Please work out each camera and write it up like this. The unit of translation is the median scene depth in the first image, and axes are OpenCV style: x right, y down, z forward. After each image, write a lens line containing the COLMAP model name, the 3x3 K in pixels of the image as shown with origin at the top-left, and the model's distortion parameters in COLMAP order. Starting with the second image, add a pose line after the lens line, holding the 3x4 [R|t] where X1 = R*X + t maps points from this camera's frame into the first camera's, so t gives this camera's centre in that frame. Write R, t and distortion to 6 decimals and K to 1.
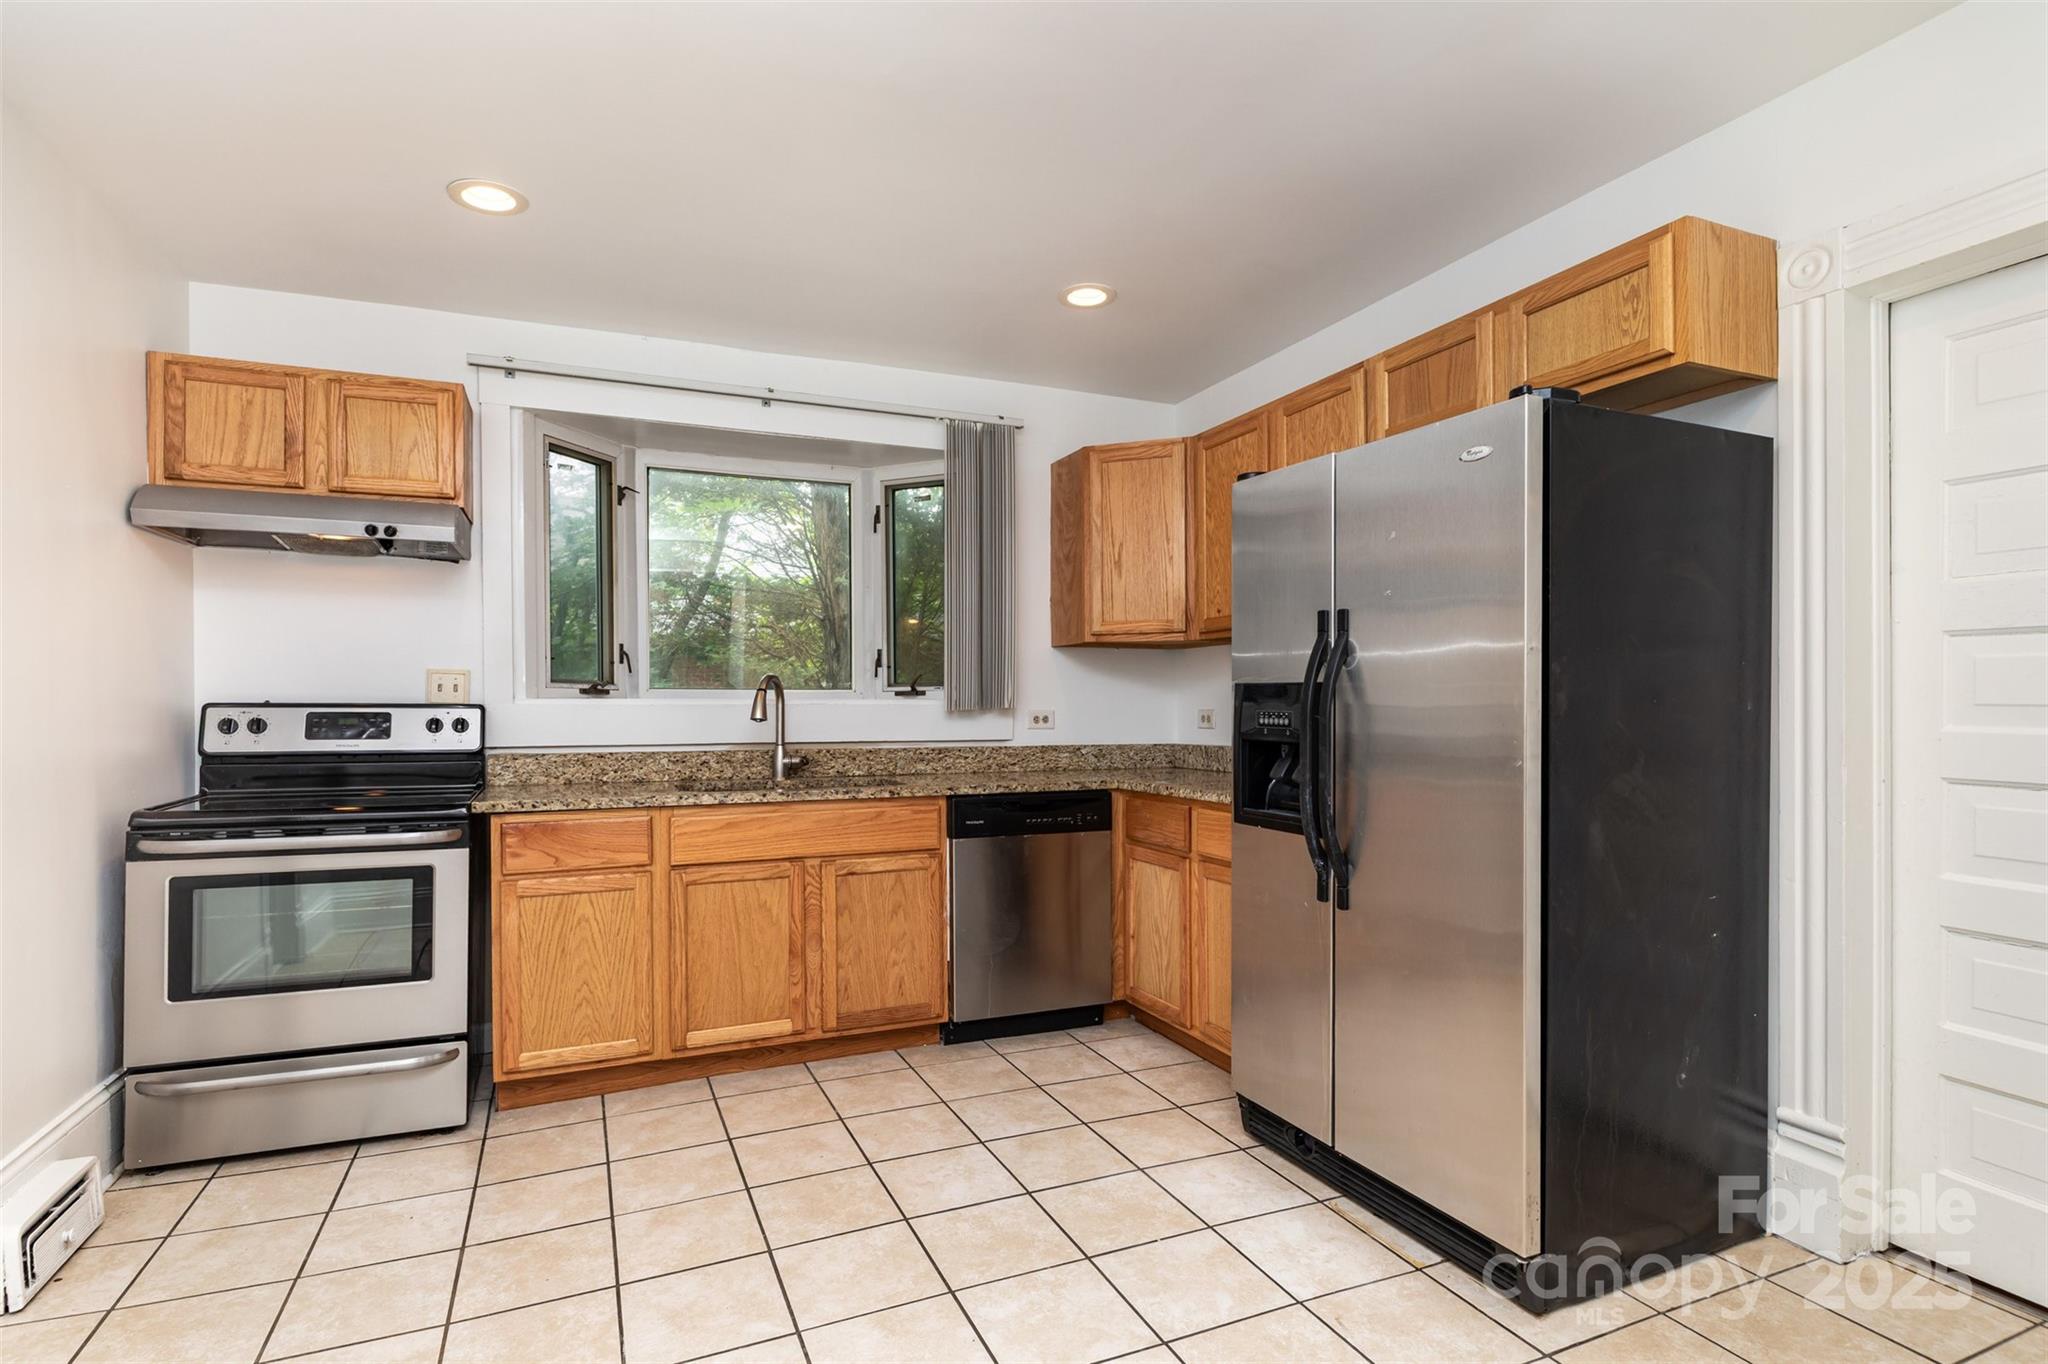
lens RADIAL K [[1032.2, 0, 1014.6], [0, 1032.2, 690.4], [0, 0, 1]] dist [-0.000511, -0.000070]
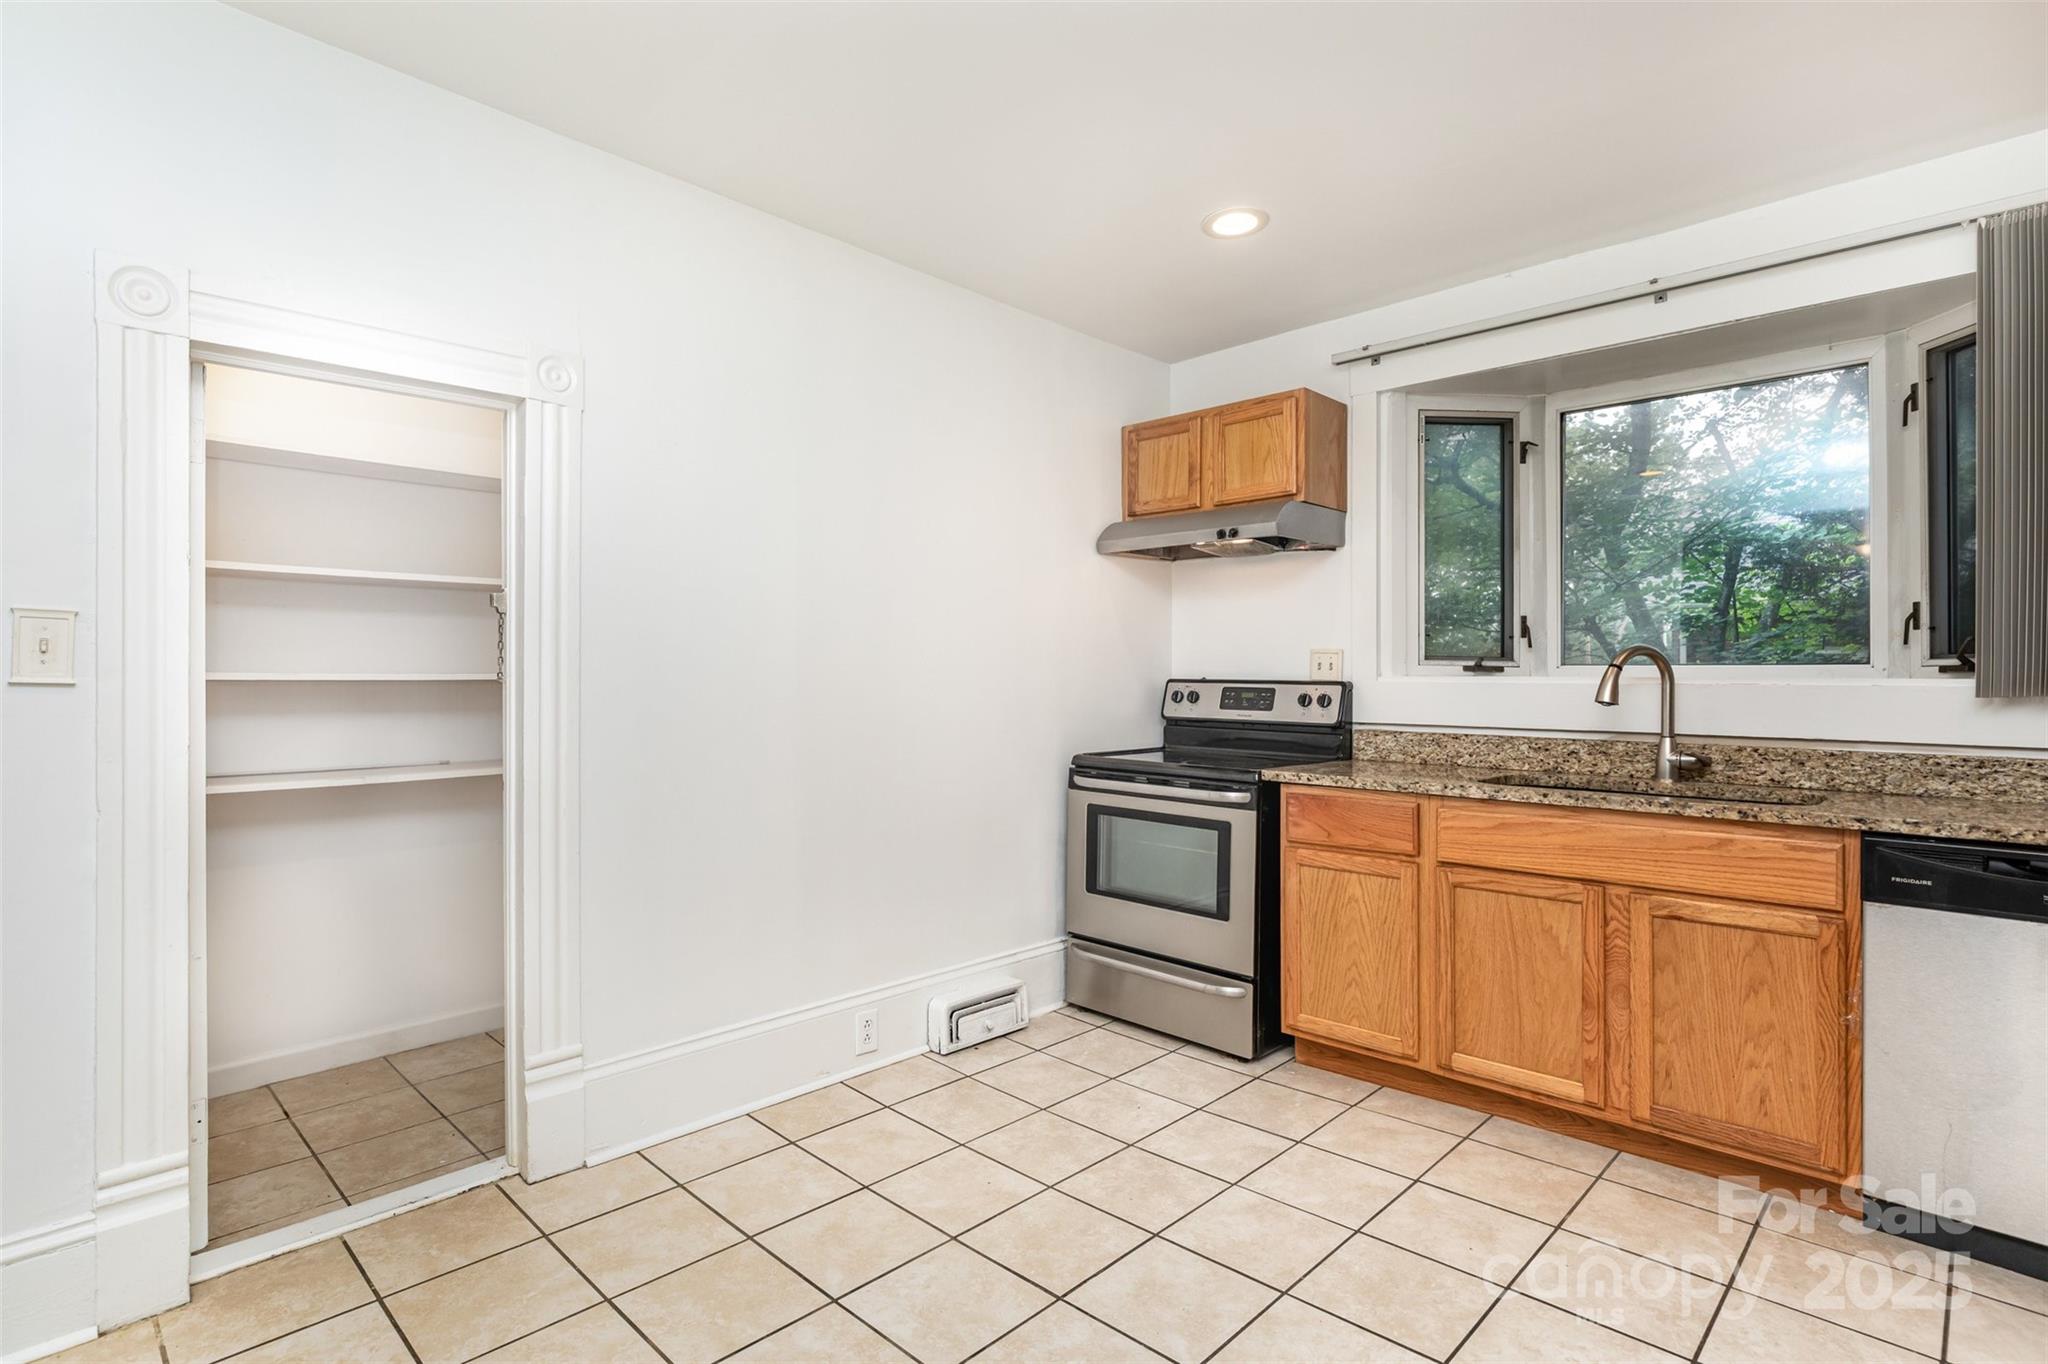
lens RADIAL K [[1014.1, 0, 1021.0], [0, 1014.1, 669.4], [0, 0, 1]] dist [-0.000761, -0.000703]
pose [[0.378470, -0.005487, -0.925597, 0.340698], [0.006071, 0.999976, -0.003445, 0.002789], [0.925594, -0.004315, 0.378494, 0.316962]]
